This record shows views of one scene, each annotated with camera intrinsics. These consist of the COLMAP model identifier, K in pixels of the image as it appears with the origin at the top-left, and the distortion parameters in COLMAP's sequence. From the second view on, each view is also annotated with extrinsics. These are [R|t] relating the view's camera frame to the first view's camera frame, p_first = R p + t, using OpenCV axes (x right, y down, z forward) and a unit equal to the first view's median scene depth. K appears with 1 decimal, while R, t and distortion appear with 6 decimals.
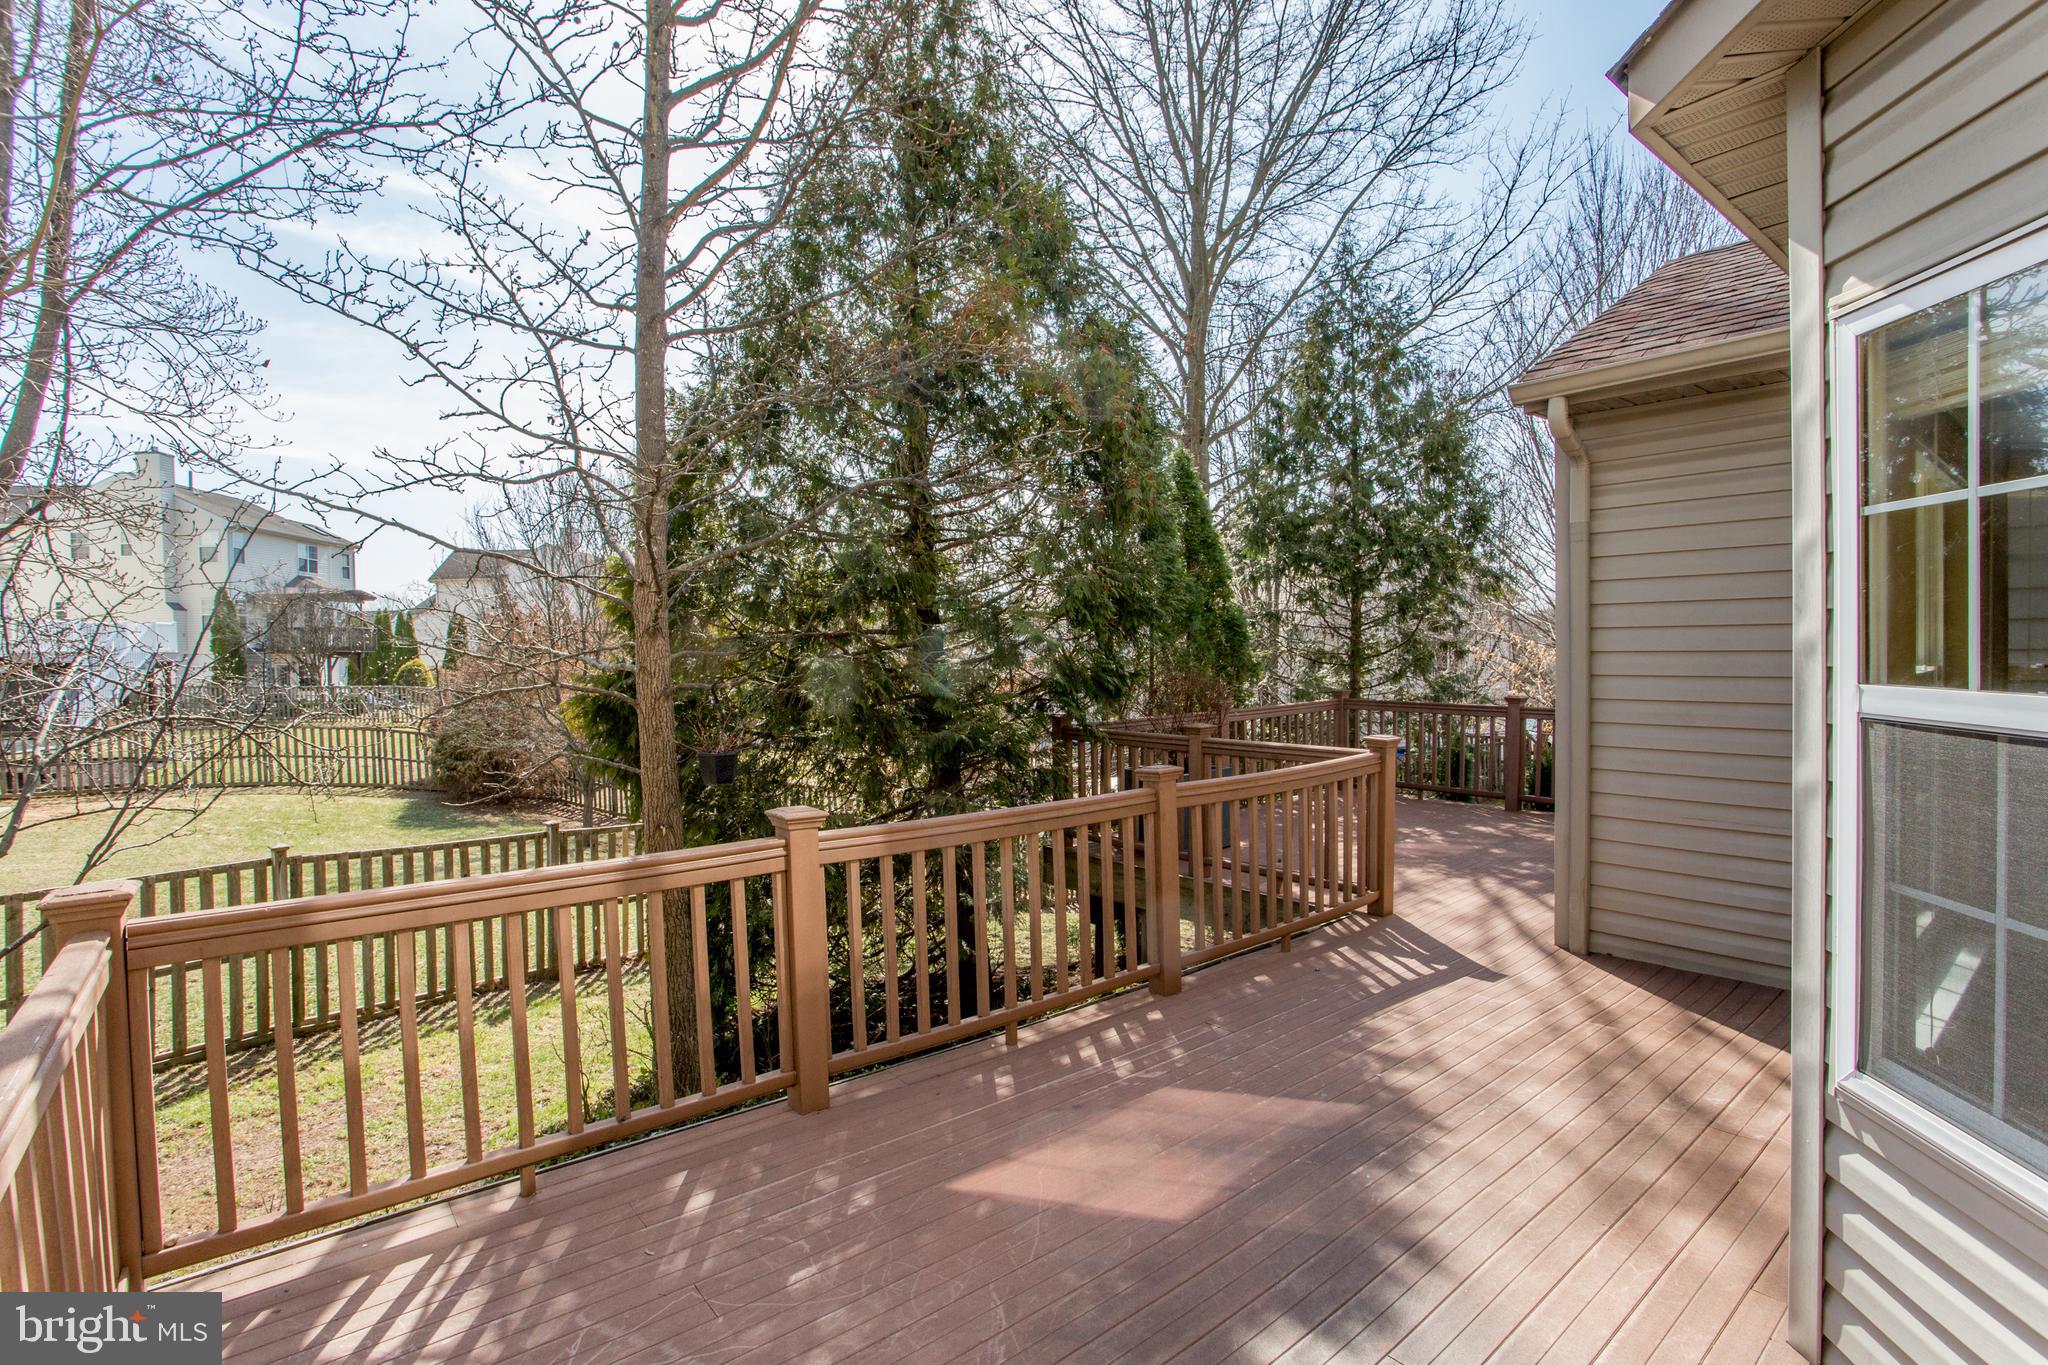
lens RADIAL K [[973.5, 0, 1076.7], [0, 973.5, 685.1], [0, 0, 1]] dist [0.000151, 0.000142]
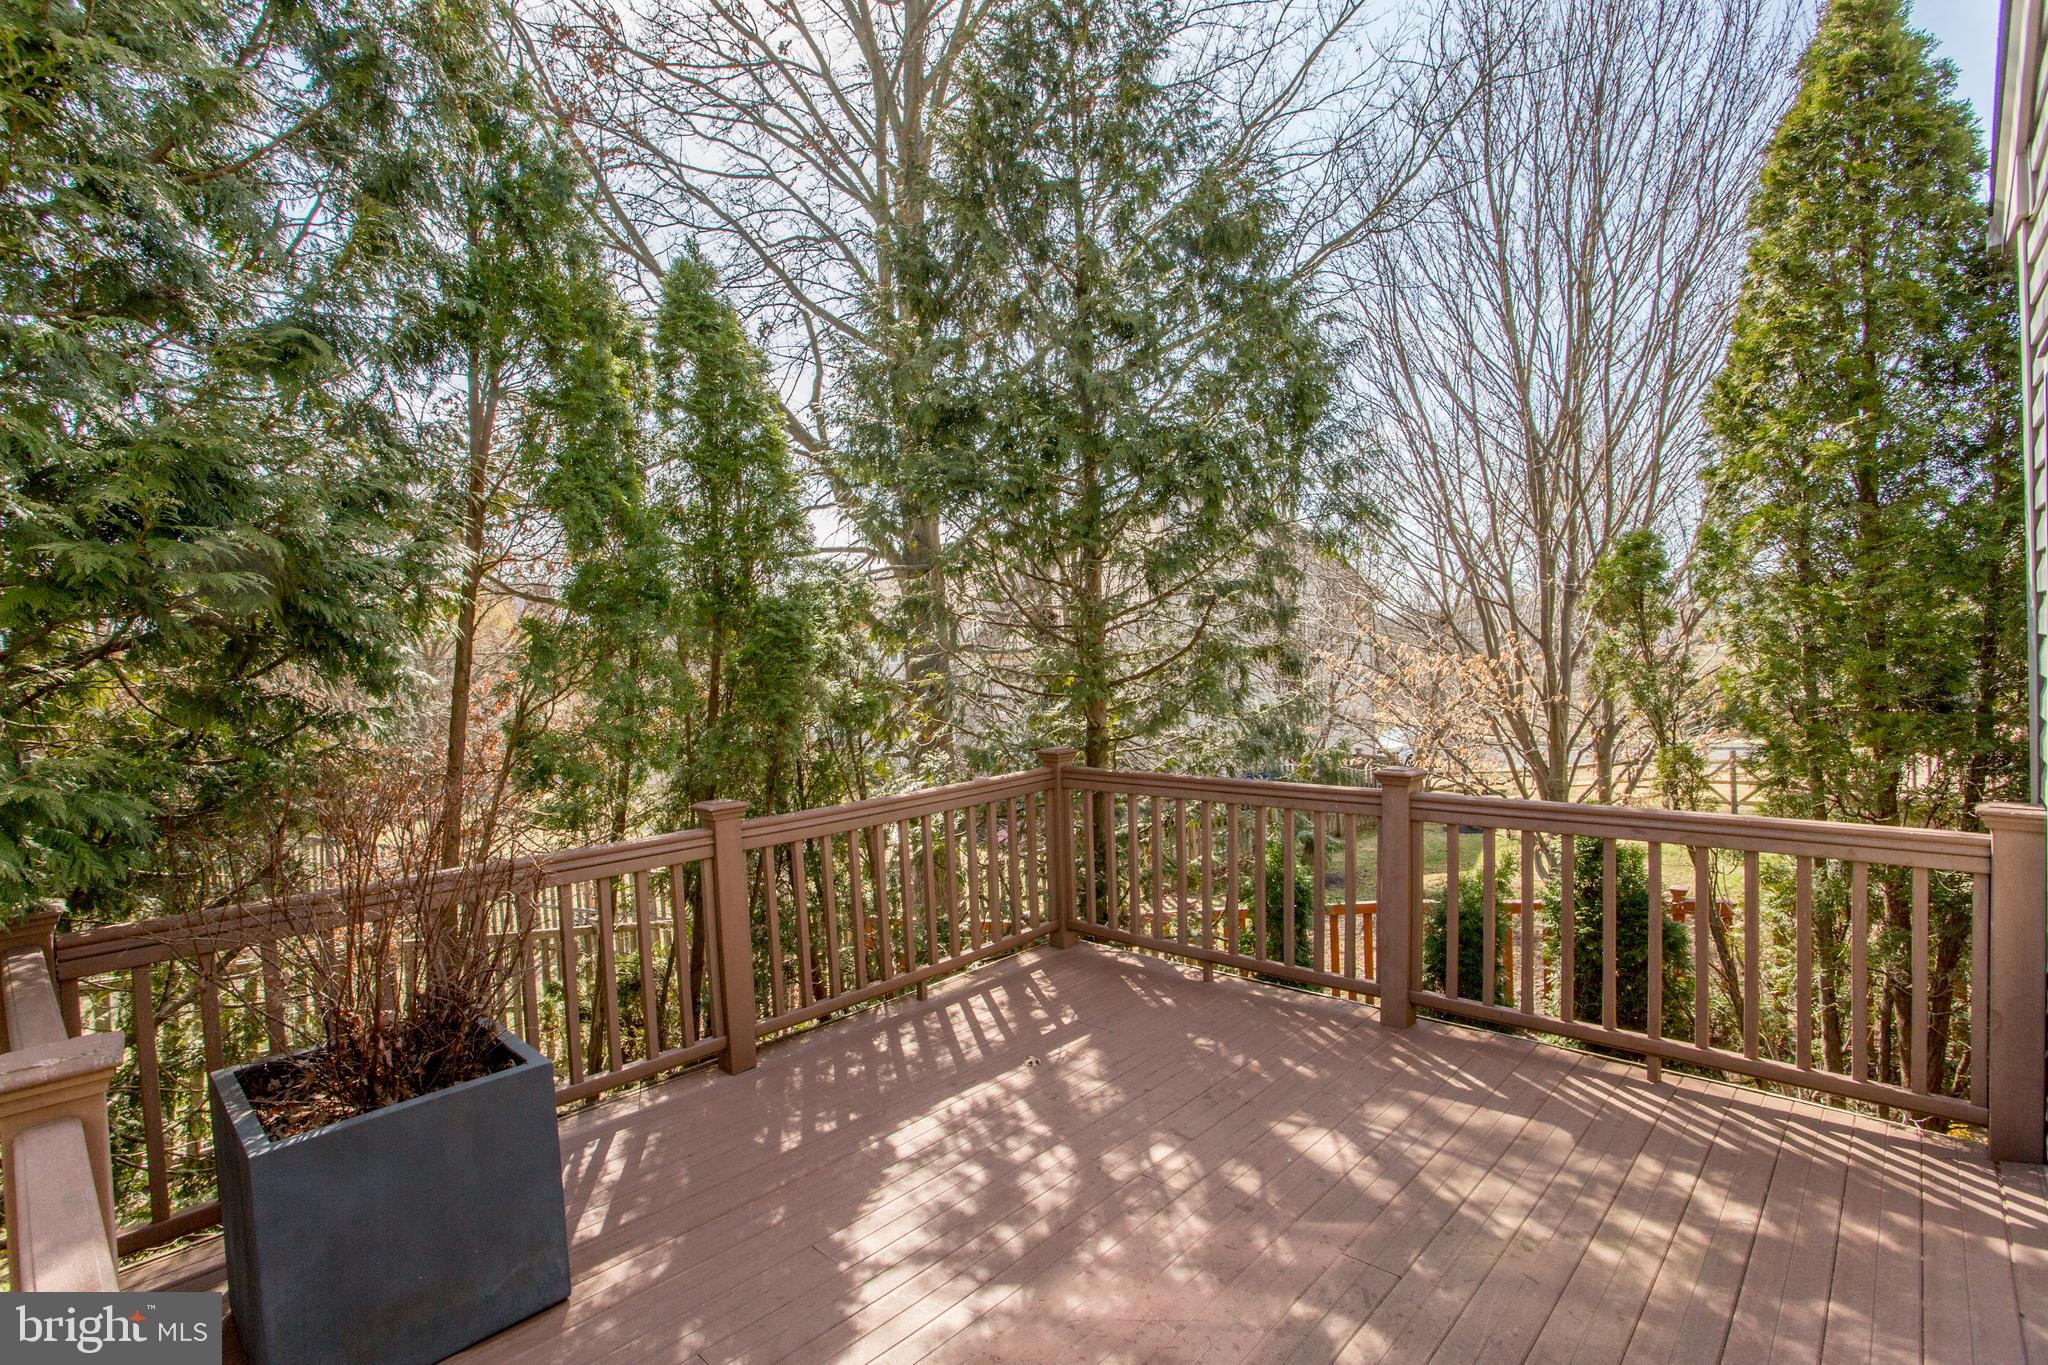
lens RADIAL K [[993.9, 0, 1026.8], [0, 993.9, 672.2], [0, 0, 1]] dist [-0.030544, 0.000727]
pose [[0.996283, -0.019543, 0.083892, 0.212783], [0.021605, 0.999485, -0.023747, -0.021753], [-0.083384, 0.025471, 0.996192, 0.490655]]
